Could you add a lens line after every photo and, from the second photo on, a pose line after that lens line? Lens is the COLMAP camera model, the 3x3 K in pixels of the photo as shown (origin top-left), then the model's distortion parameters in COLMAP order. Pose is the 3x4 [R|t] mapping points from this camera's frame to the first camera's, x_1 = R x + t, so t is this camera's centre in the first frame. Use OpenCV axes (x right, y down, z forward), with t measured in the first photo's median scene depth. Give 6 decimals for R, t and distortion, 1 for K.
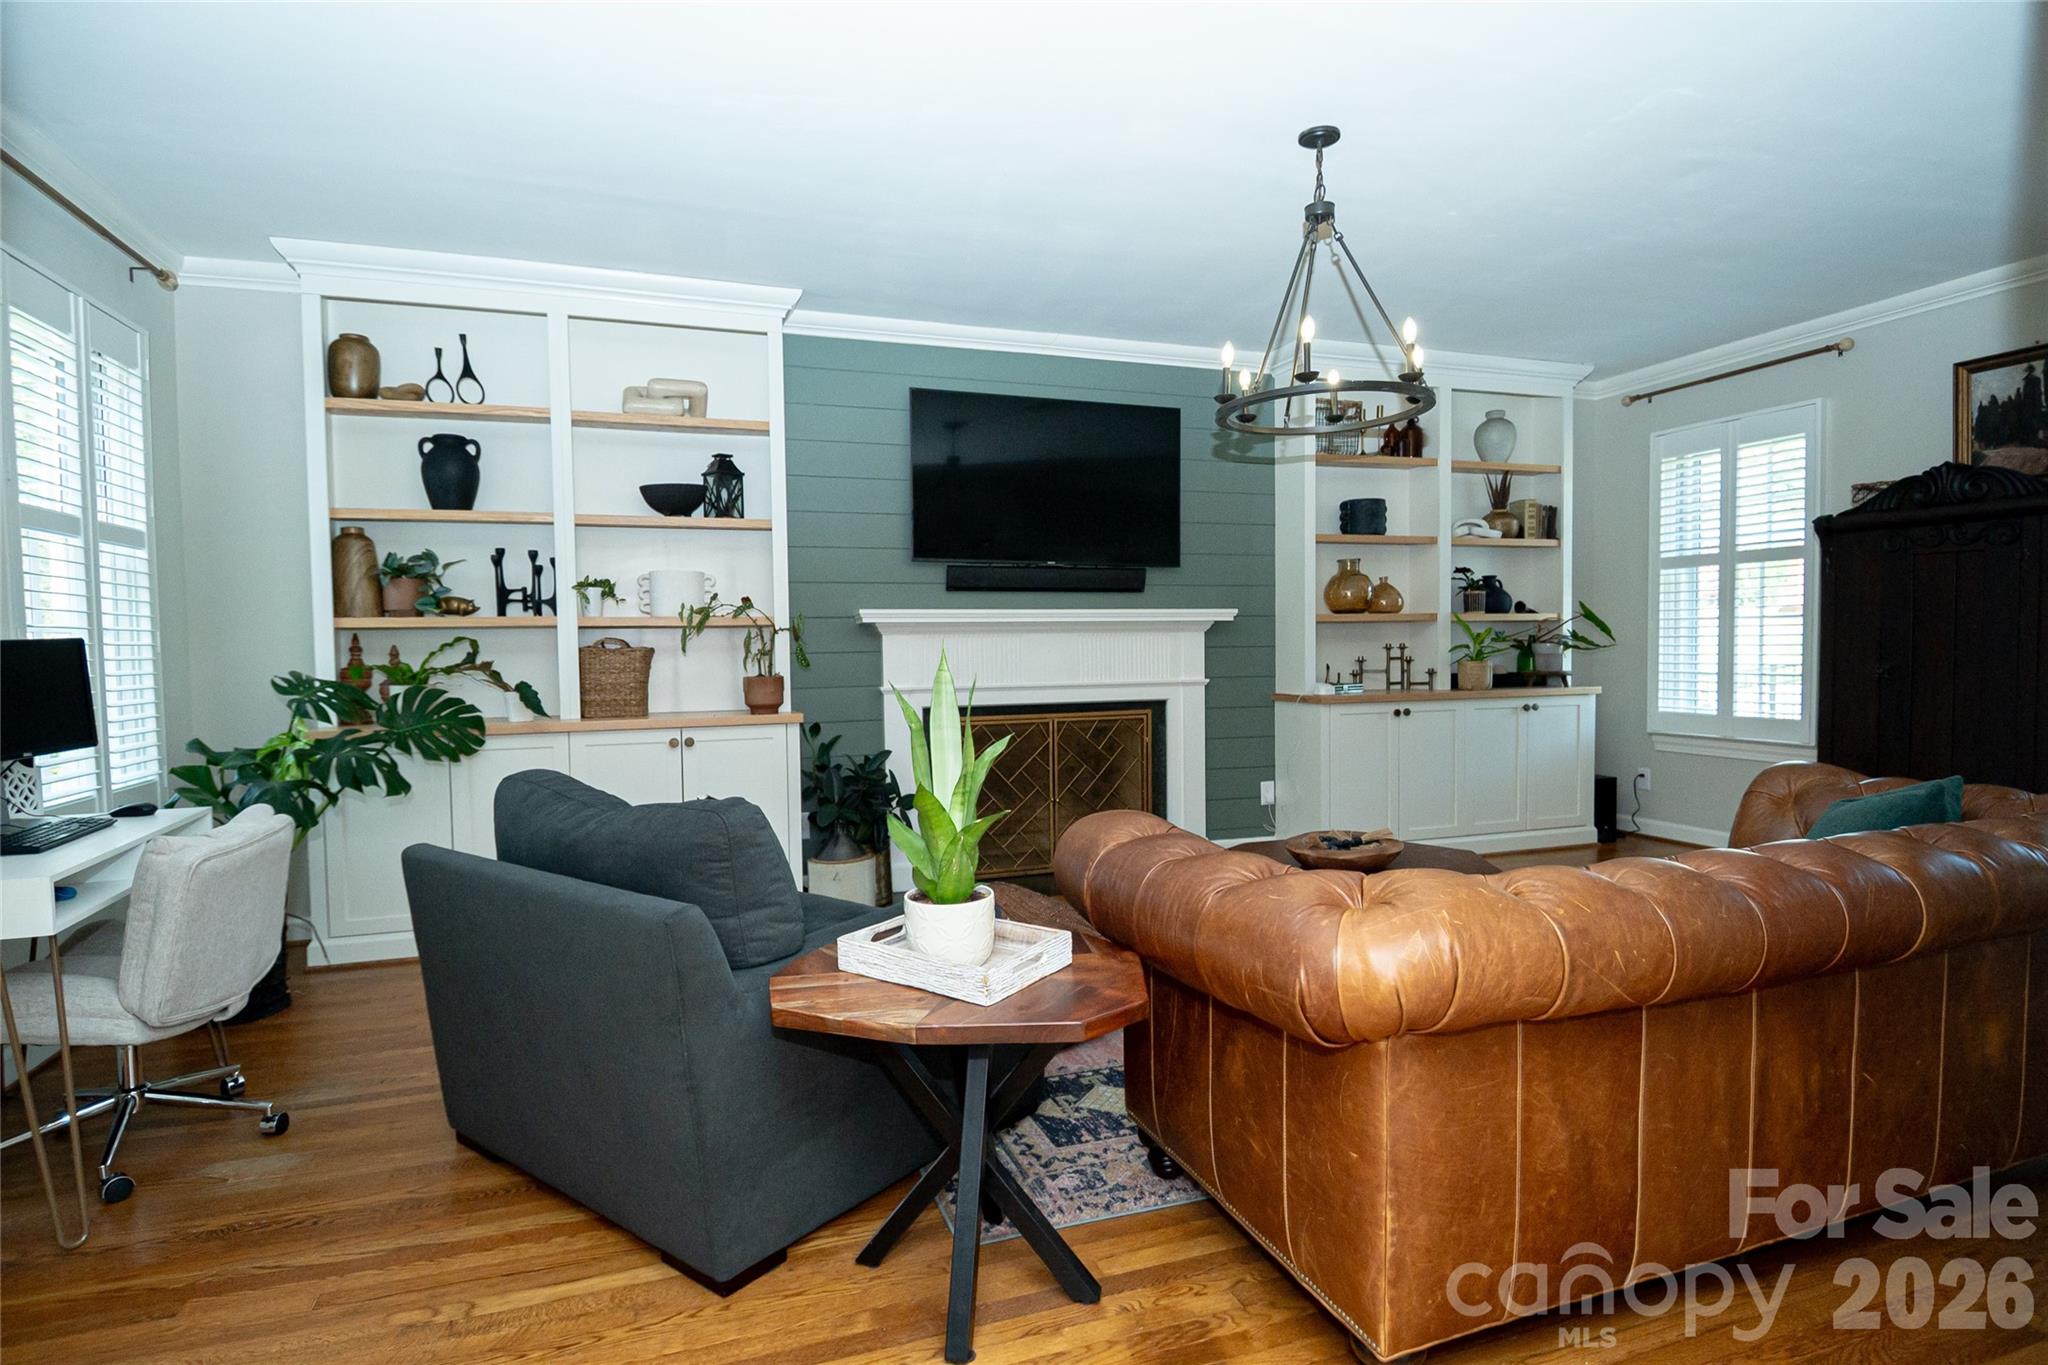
lens RADIAL K [[1070.2, 0, 1024.0], [0, 1070.2, 682.5], [0, 0, 1]] dist [-0.005493, -0.001596]
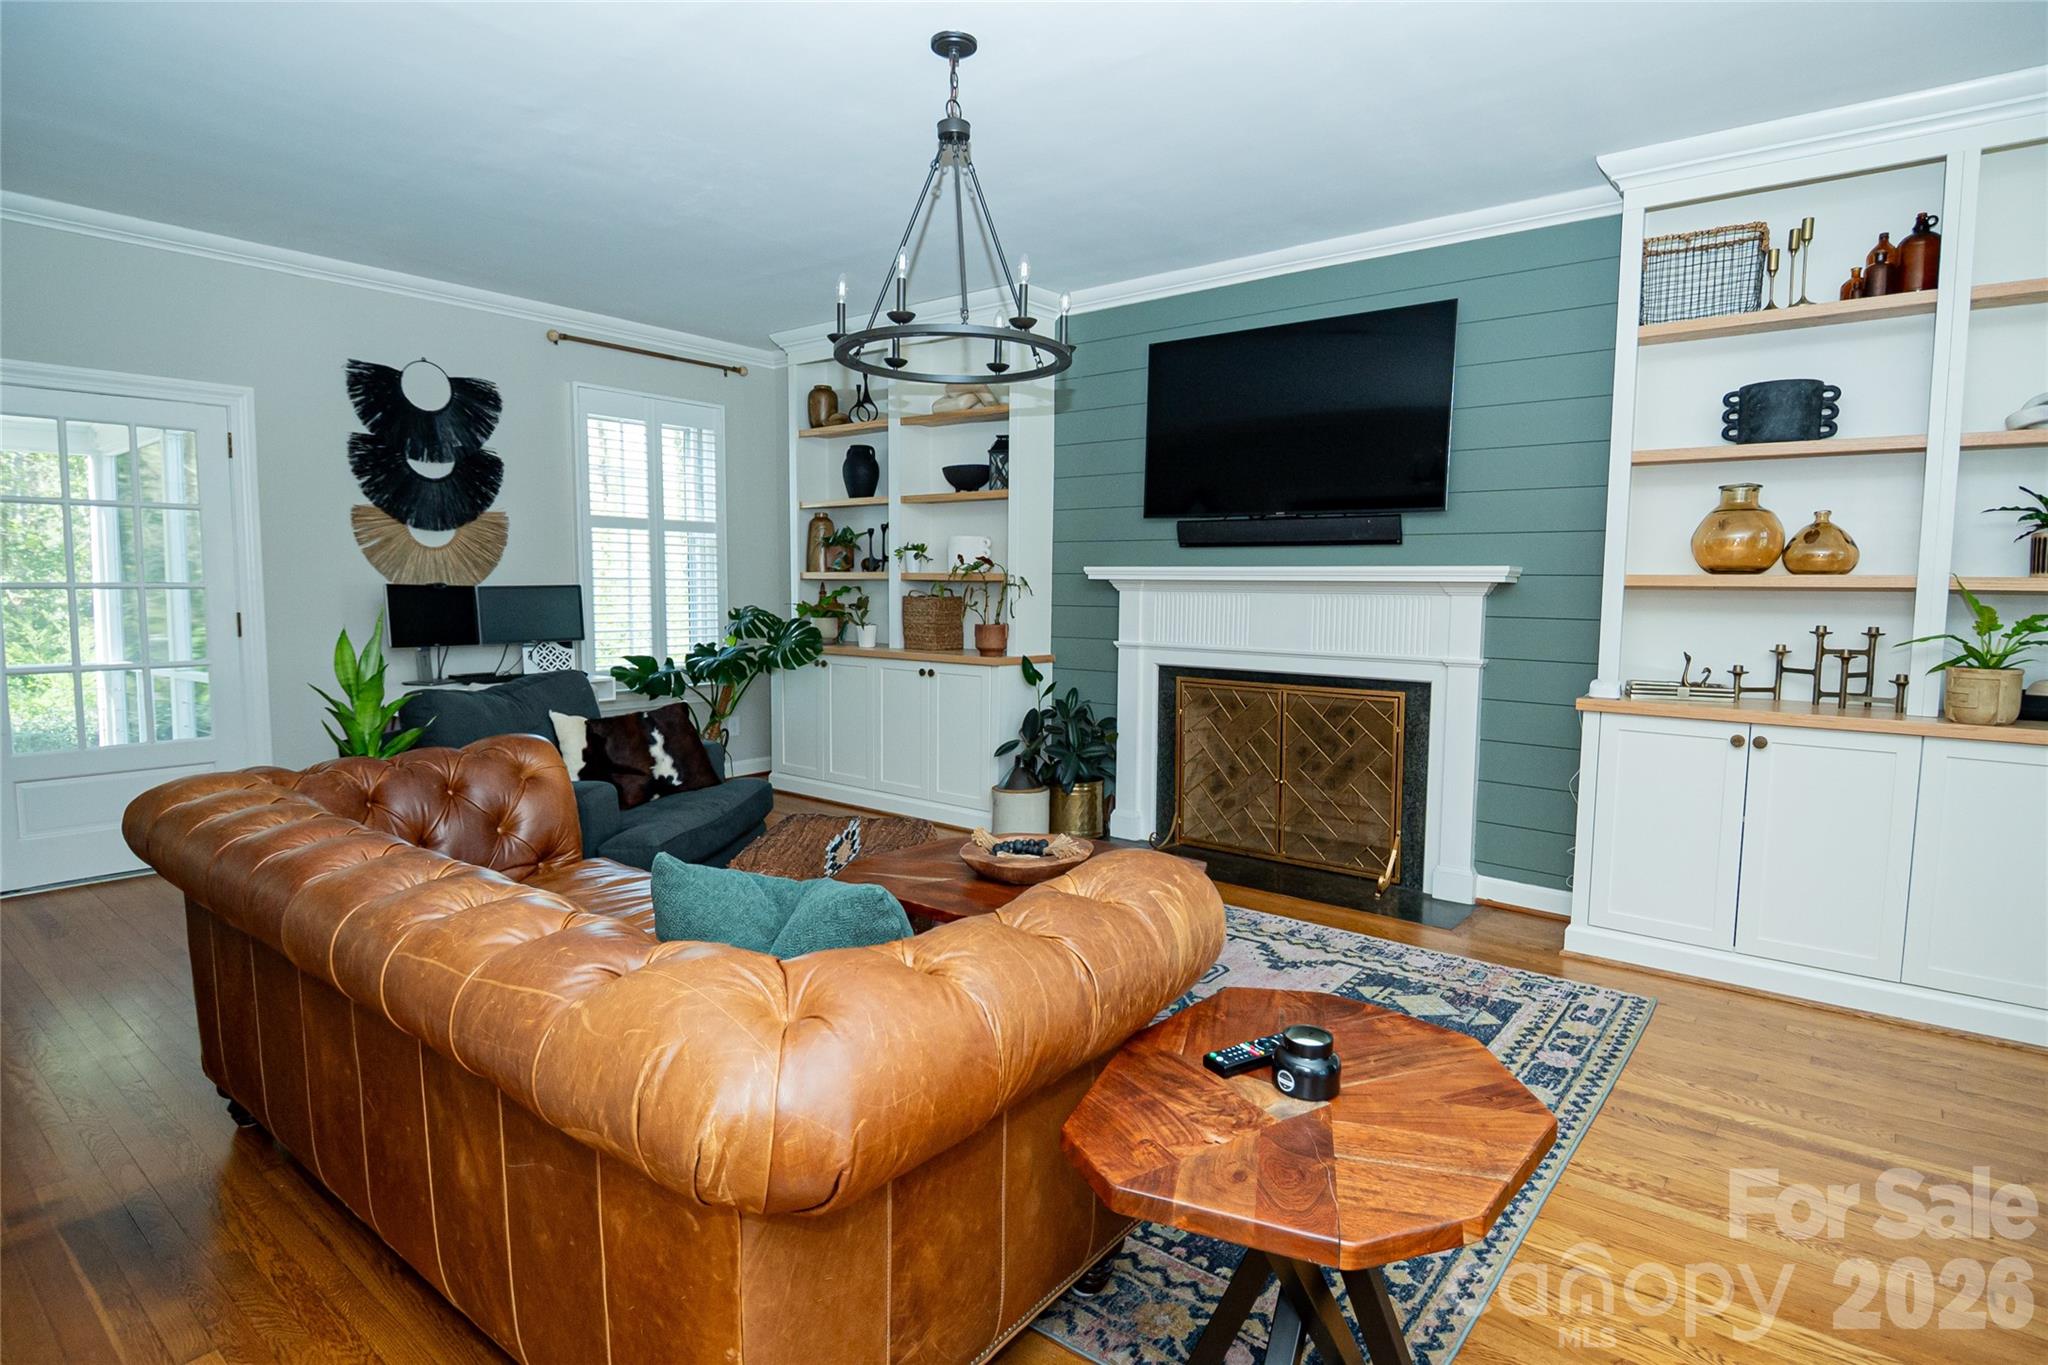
lens RADIAL K [[1070.2, 0, 1024.0], [0, 1070.2, 682.5], [0, 0, 1]] dist [-0.005493, -0.001596]
pose [[0.517544, 0.096921, -0.850150, 0.699871], [-0.047963, 0.995288, 0.084269, -0.038422], [0.854311, -0.002837, 0.519754, 0.369133]]
